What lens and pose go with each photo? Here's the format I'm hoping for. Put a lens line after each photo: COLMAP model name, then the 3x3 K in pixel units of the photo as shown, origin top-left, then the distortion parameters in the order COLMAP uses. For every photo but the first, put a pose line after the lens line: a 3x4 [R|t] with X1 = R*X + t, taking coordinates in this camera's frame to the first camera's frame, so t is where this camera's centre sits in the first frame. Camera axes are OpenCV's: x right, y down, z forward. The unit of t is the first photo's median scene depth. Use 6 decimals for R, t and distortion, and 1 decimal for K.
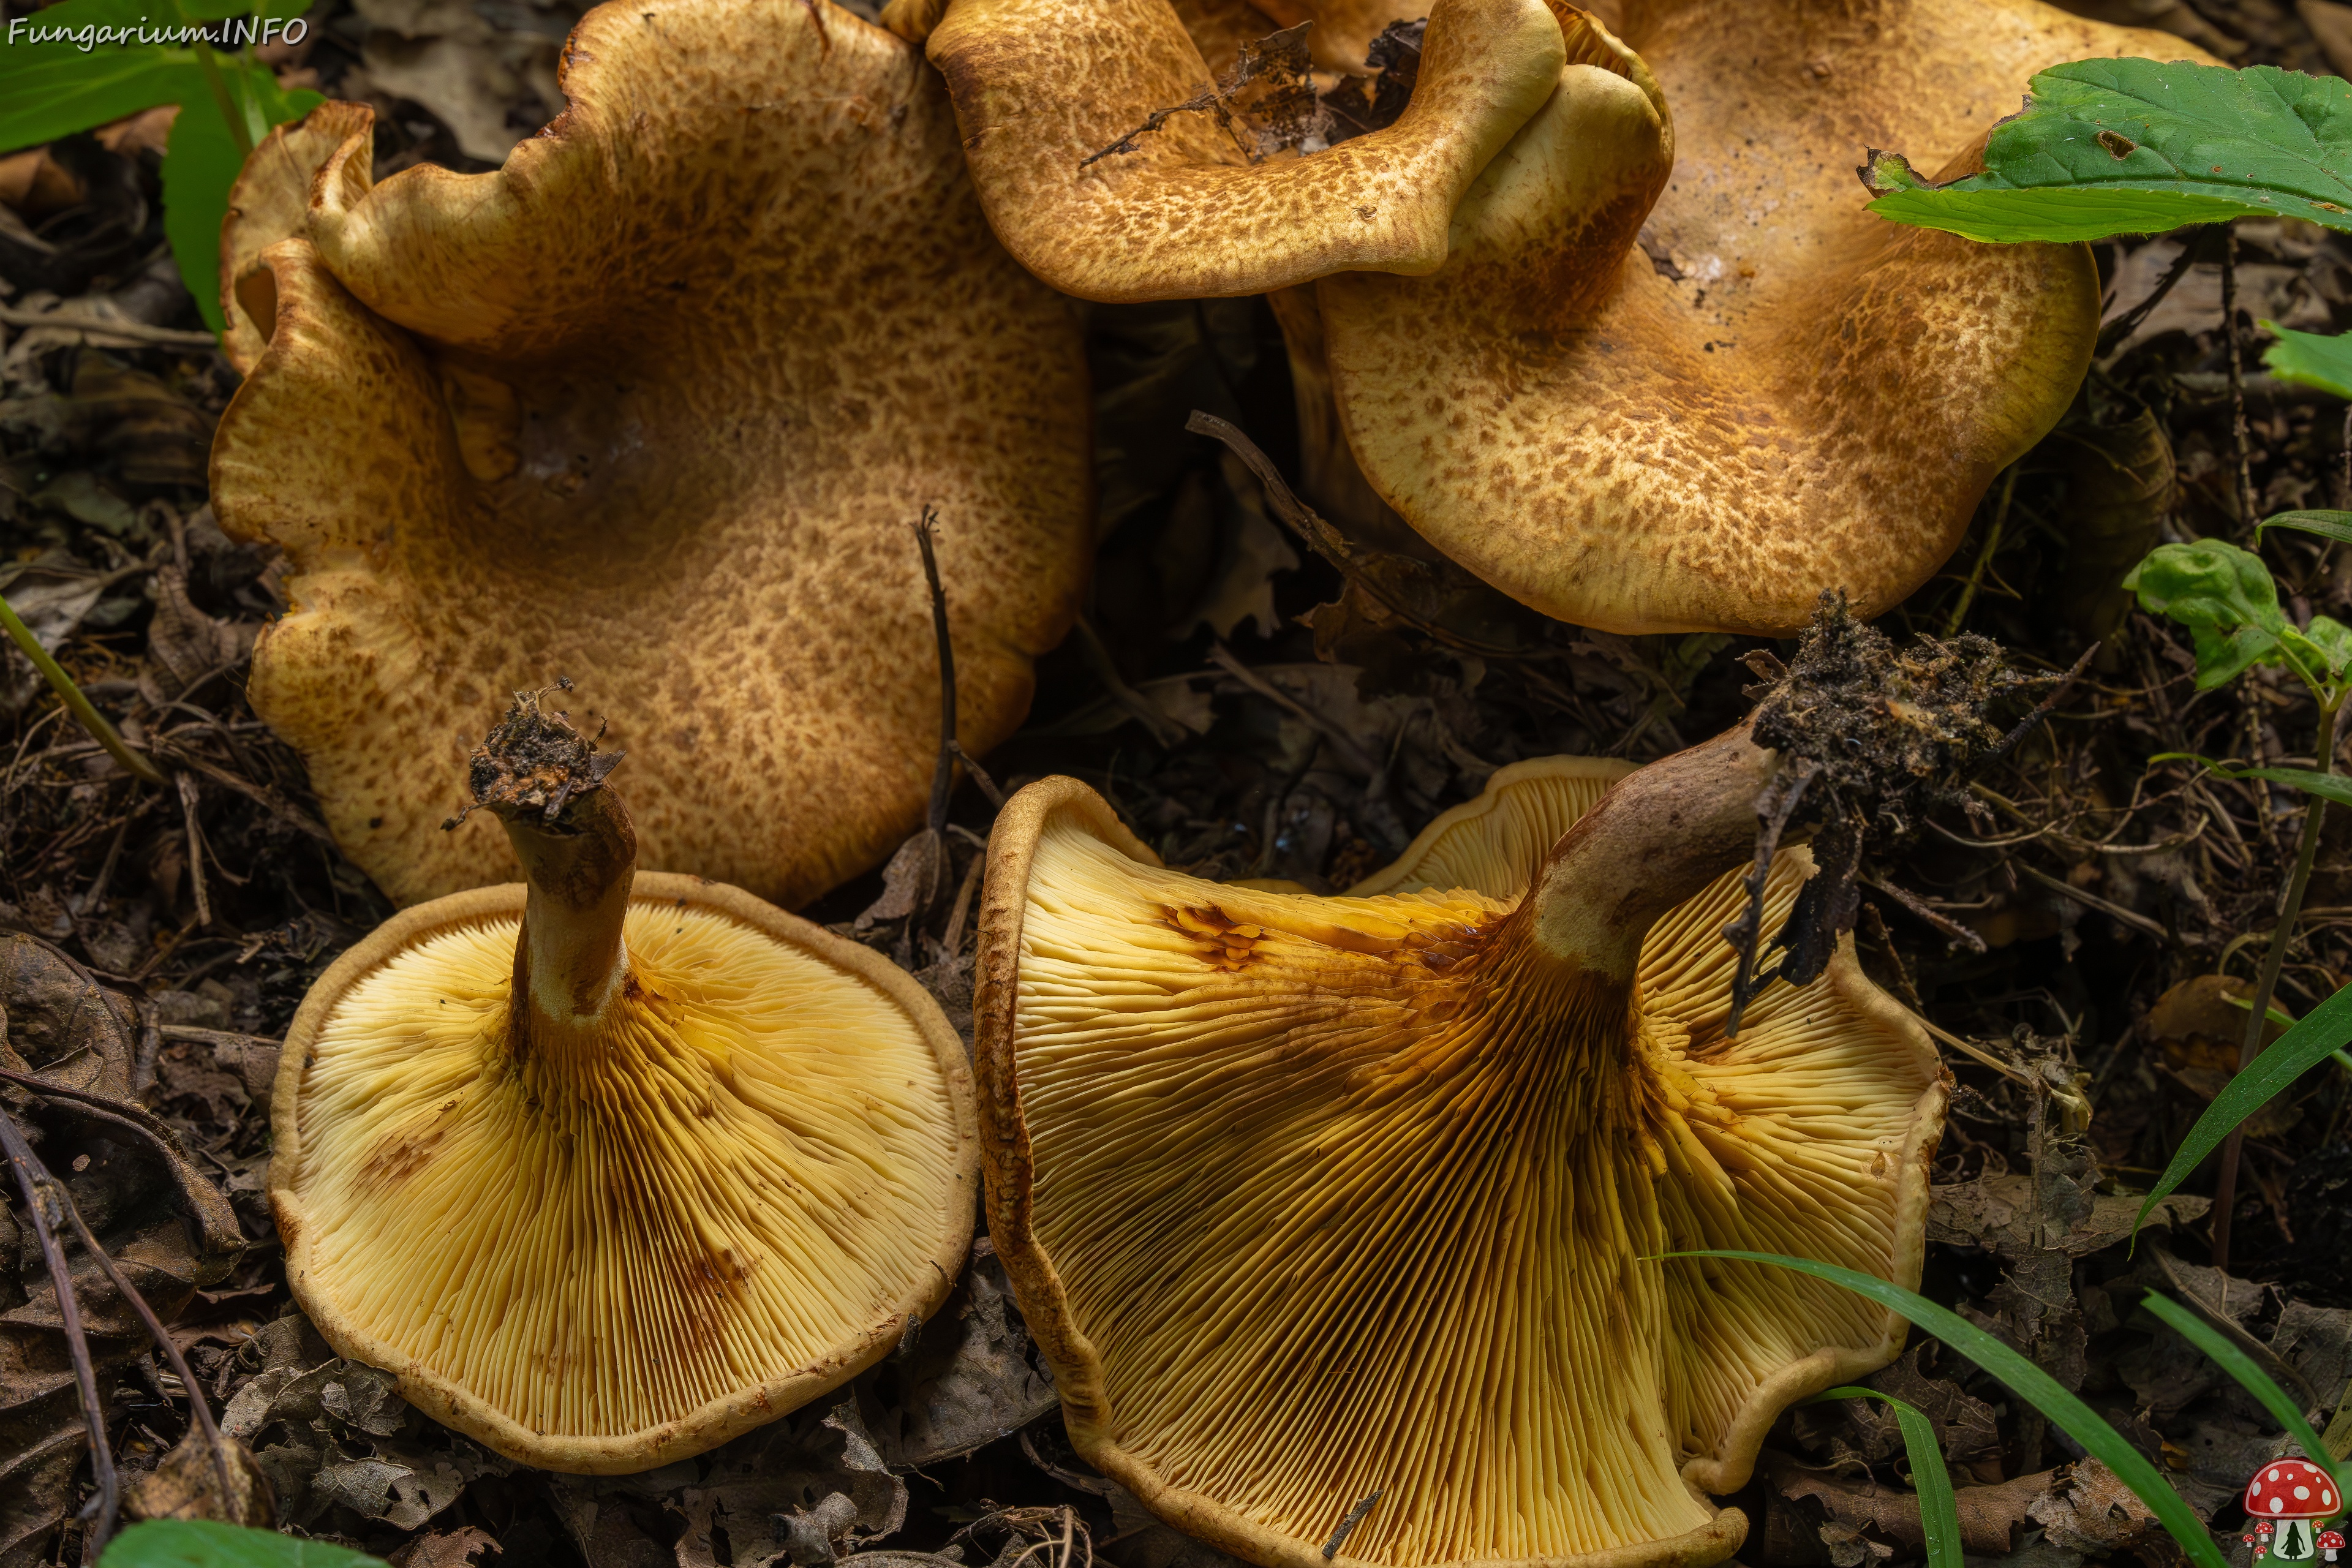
lens RADIAL K [[7206.9, 0, 1127.7], [0, 7206.9, 781.2], [0, 0, 1]] dist [-0.227160, 0.929247]
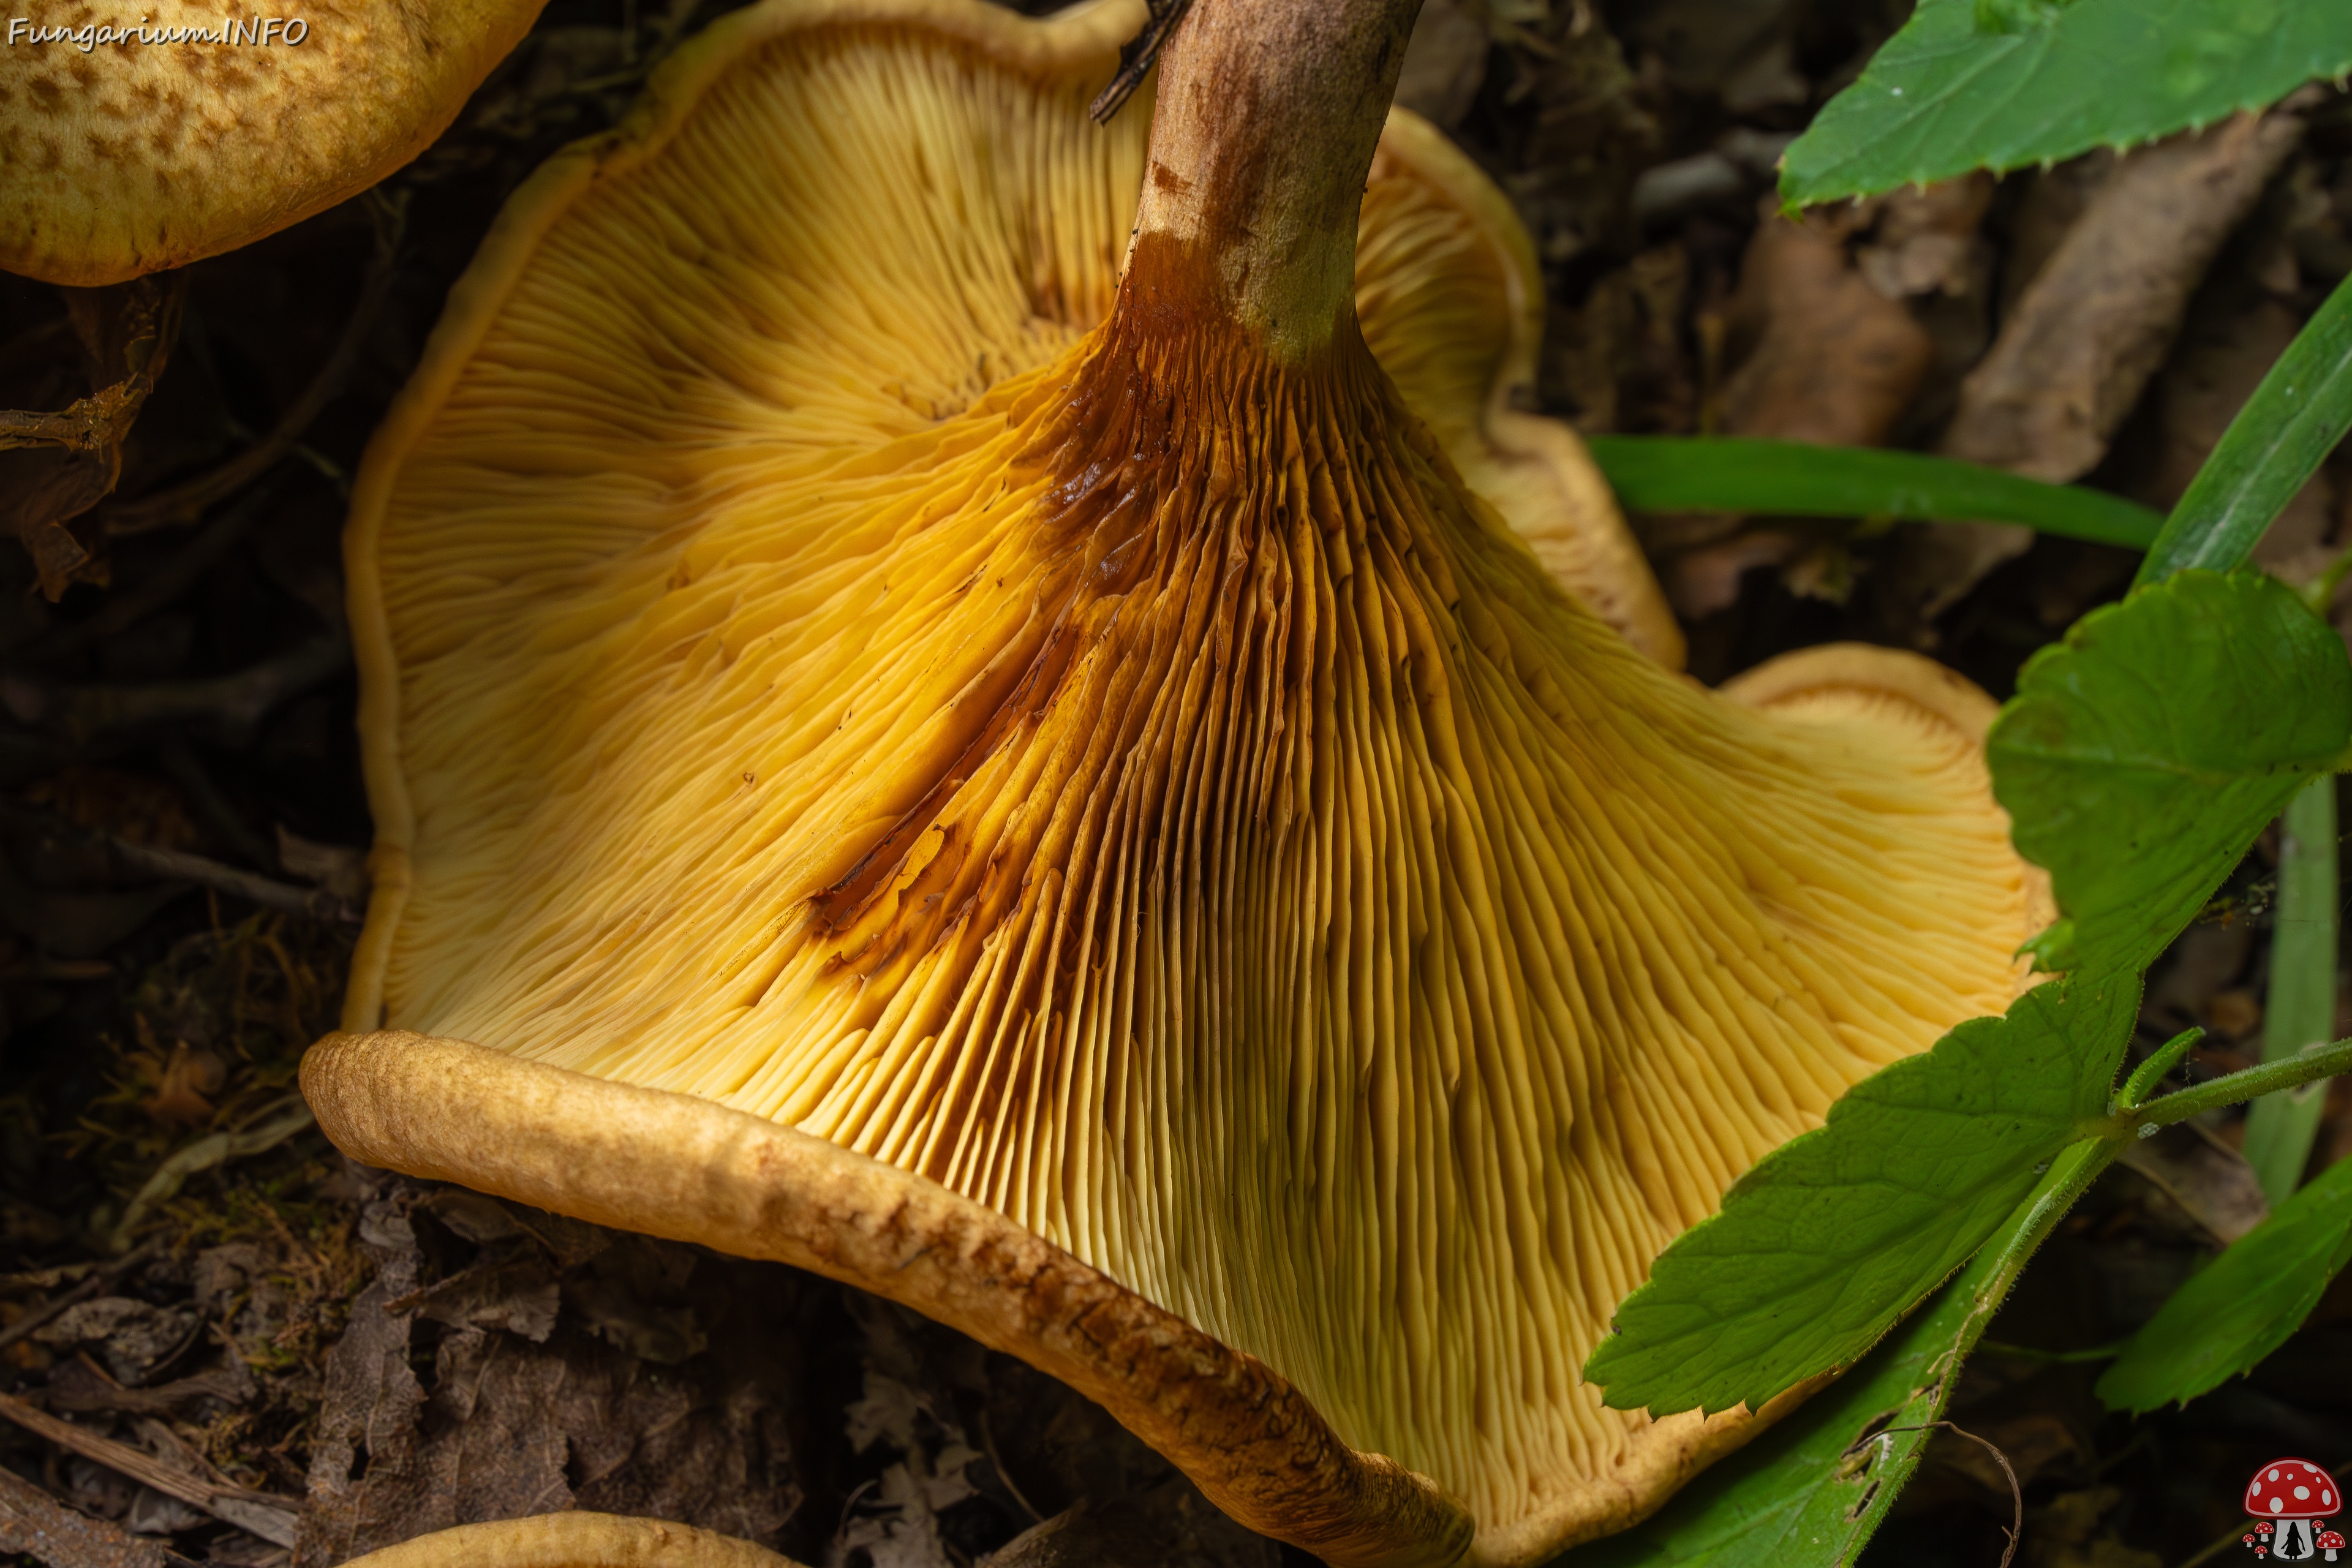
lens RADIAL K [[9122.8, 0, 1176.0], [0, 9122.8, 784.0], [0, 0, 1]] dist [-0.288270, -3.414790]
pose [[0.298274, -0.842049, 0.449430, -0.263353], [0.680959, 0.517677, 0.517982, -0.304825], [-0.668825, 0.151543, 0.727810, 0.484790]]
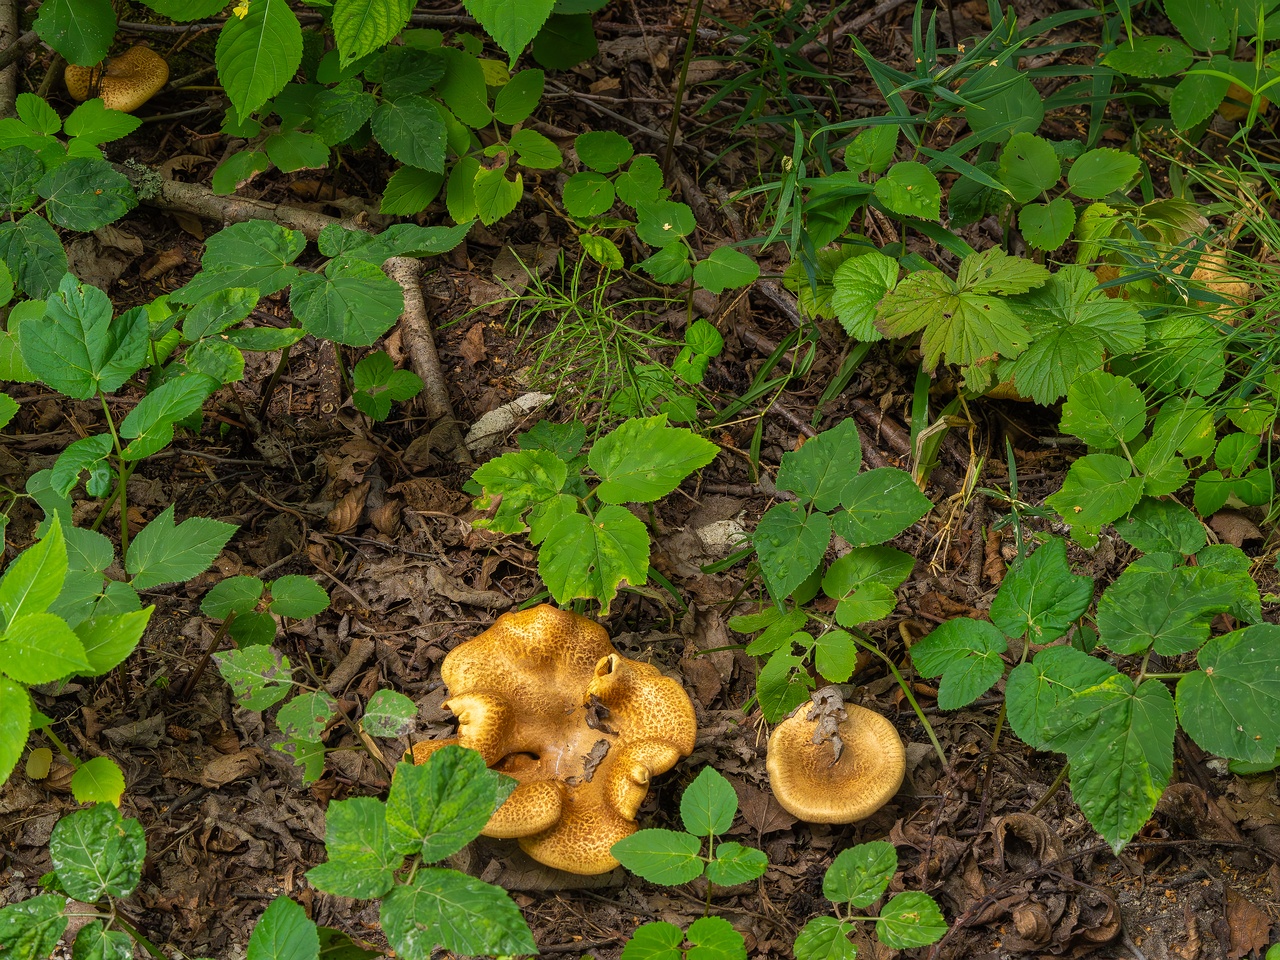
lens RADIAL K [[3885.8, 0, 640.0], [0, 3885.8, 480.0], [0, 0, 1]] dist [-0.211091, 0.029540]
pose [[-0.614446, -0.593498, 0.519824, -1.282207], [0.461840, 0.263615, 0.846883, -2.420690], [-0.639657, 0.760439, 0.112124, 0.583200]]
